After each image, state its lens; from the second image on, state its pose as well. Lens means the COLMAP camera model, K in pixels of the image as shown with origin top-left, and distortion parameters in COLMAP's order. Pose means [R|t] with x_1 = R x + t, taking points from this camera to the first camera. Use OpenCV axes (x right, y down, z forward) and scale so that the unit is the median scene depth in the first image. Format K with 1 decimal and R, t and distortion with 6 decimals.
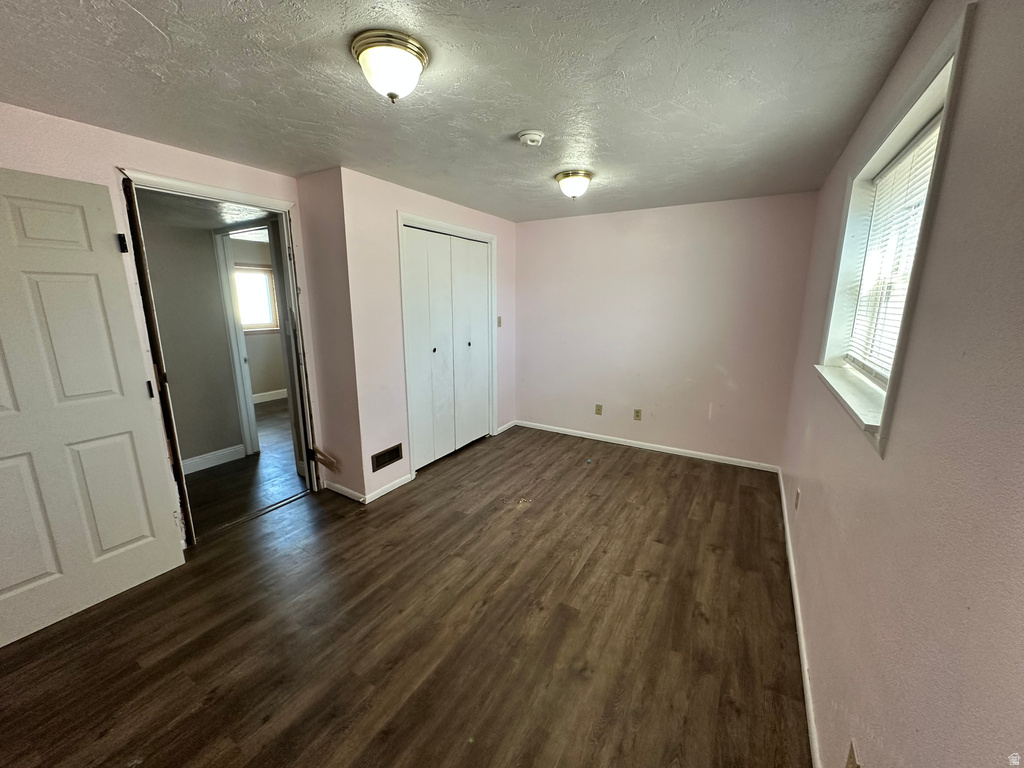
lens RADIAL K [[407.7, 0, 510.3], [0, 407.7, 383.6], [0, 0, 1]] dist [-0.003765, 0.000640]
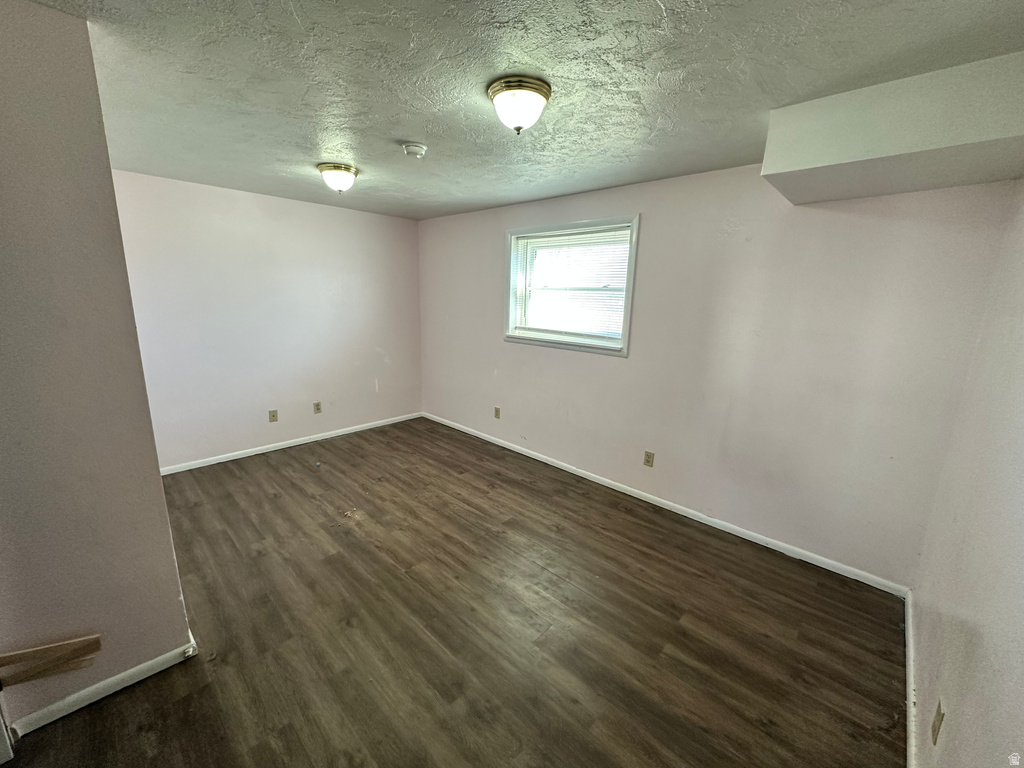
lens RADIAL K [[407.7, 0, 509.0], [0, 407.7, 386.9], [0, 0, 1]] dist [-0.003765, 0.000640]
pose [[0.225483, -0.213186, 0.950636, -0.697401], [0.173897, 0.968902, 0.176035, -0.091595], [-0.958602, 0.125620, 0.255543, 0.370800]]
